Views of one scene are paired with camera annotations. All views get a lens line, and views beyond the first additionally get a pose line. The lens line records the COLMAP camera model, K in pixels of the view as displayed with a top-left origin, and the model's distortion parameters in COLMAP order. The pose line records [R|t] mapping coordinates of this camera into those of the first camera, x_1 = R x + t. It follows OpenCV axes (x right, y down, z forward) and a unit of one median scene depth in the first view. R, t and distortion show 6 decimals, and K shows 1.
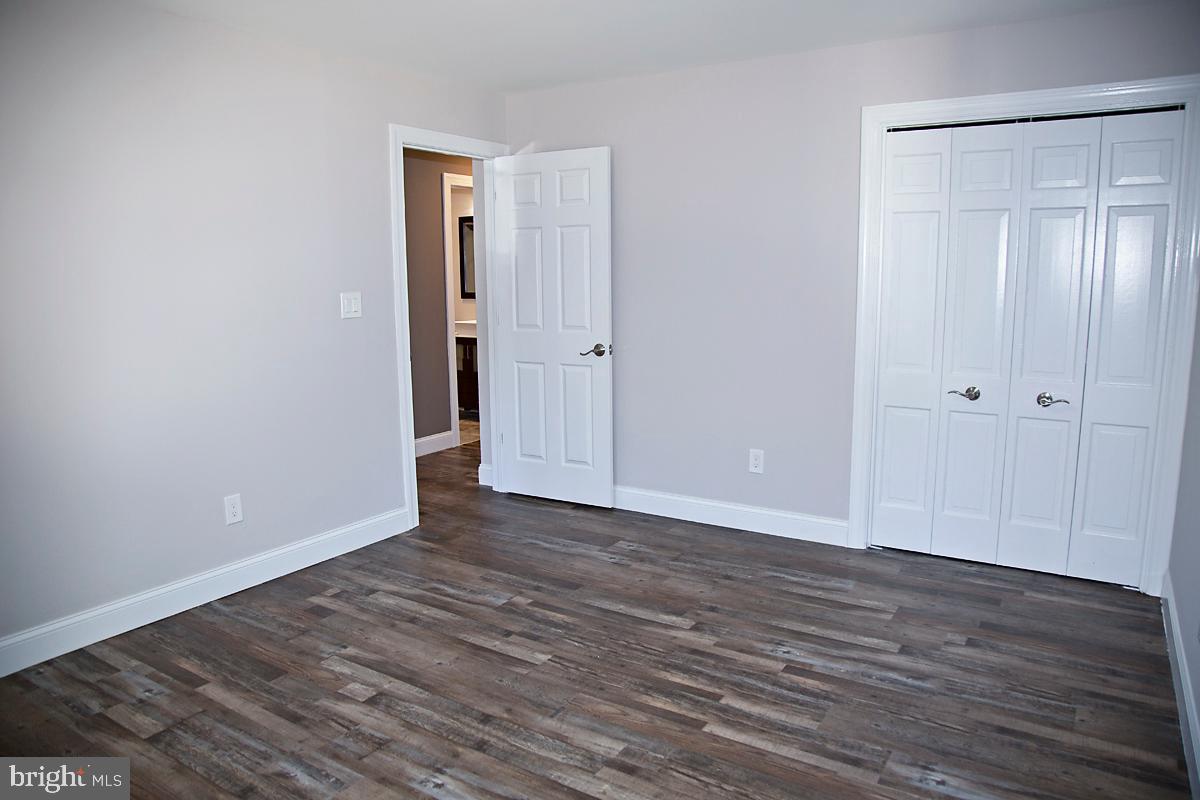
lens RADIAL K [[810.0, 0, 605.9], [0, 810.0, 401.3], [0, 0, 1]] dist [-0.126466, 0.064303]
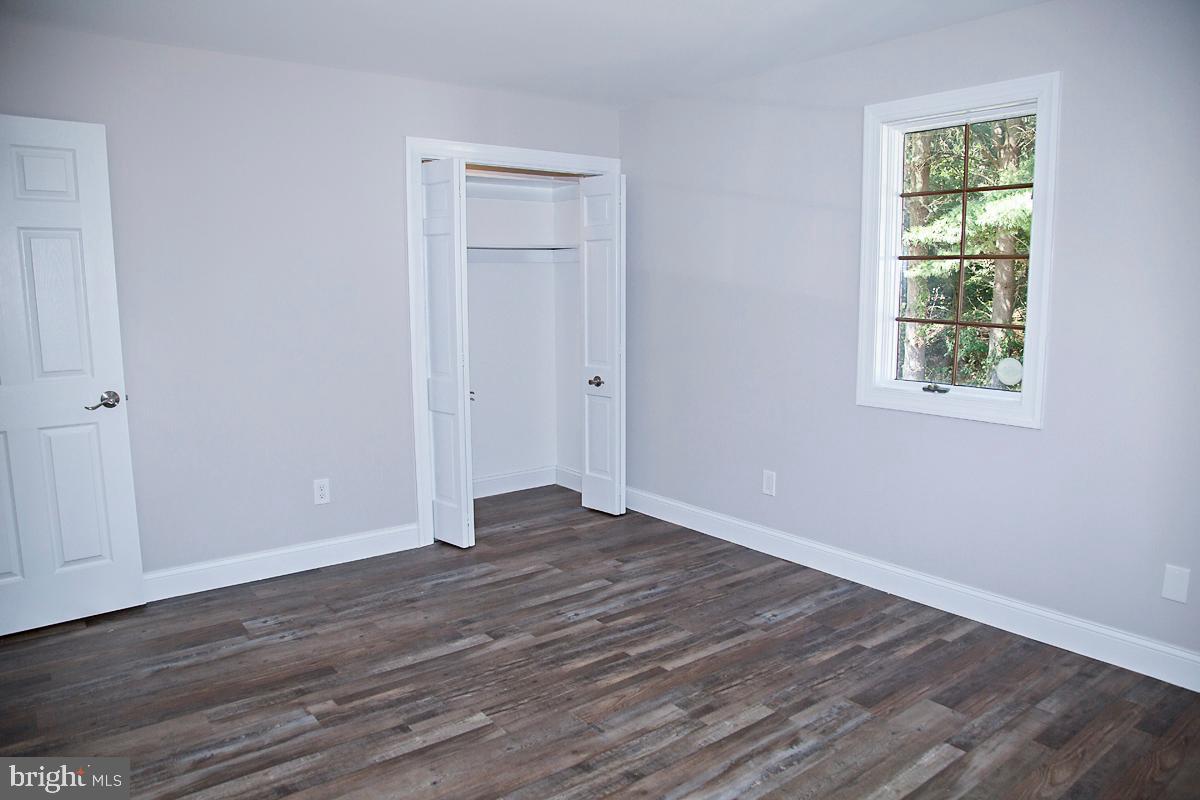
lens RADIAL K [[810.0, 0, 600.2], [0, 810.0, 402.9], [0, 0, 1]] dist [-0.126466, 0.064303]
pose [[0.335833, -0.126359, 0.933408, -0.770576], [0.149633, 0.985534, 0.079579, -0.073470], [-0.929960, 0.112944, 0.349882, 0.491981]]
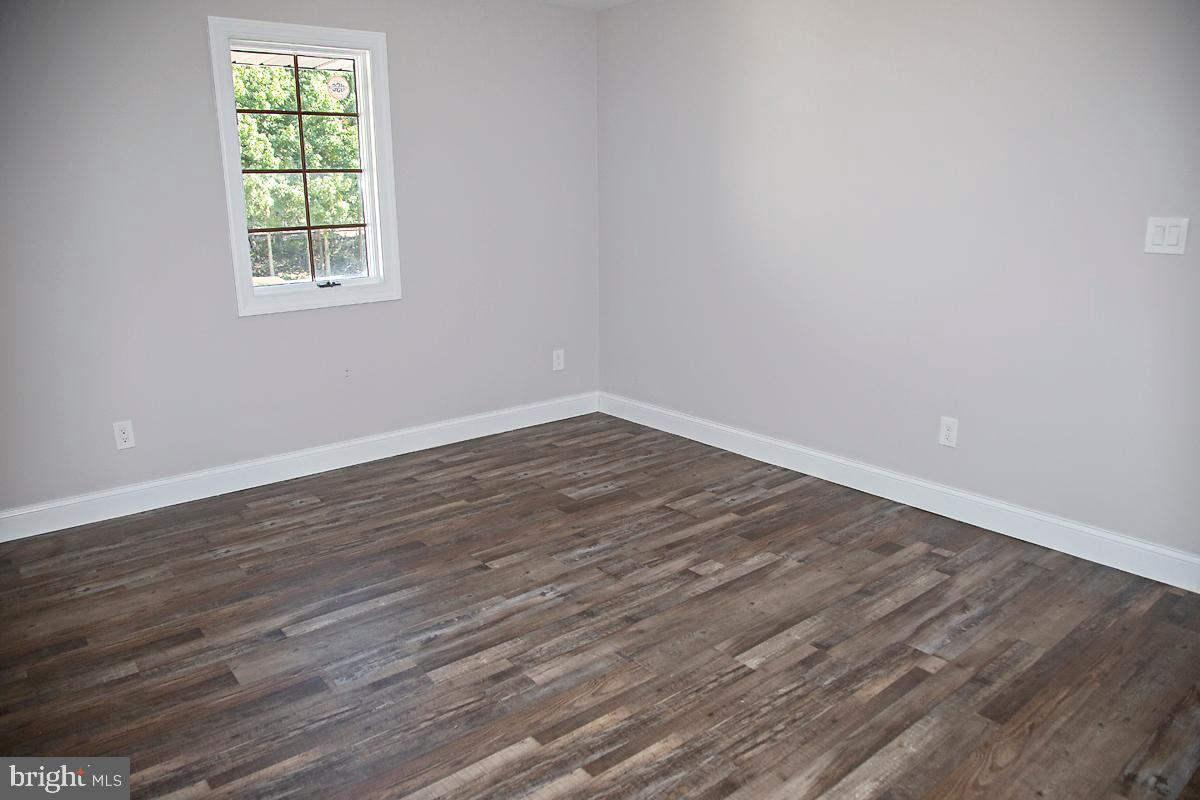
lens RADIAL K [[810.0, 0, 605.7], [0, 810.0, 409.3], [0, 0, 1]] dist [-0.126466, 0.064303]
pose [[-0.306393, 0.254528, -0.917245, 0.617060], [-0.138236, 0.941477, 0.307428, -0.148660], [0.941814, 0.220990, -0.253277, 0.949265]]
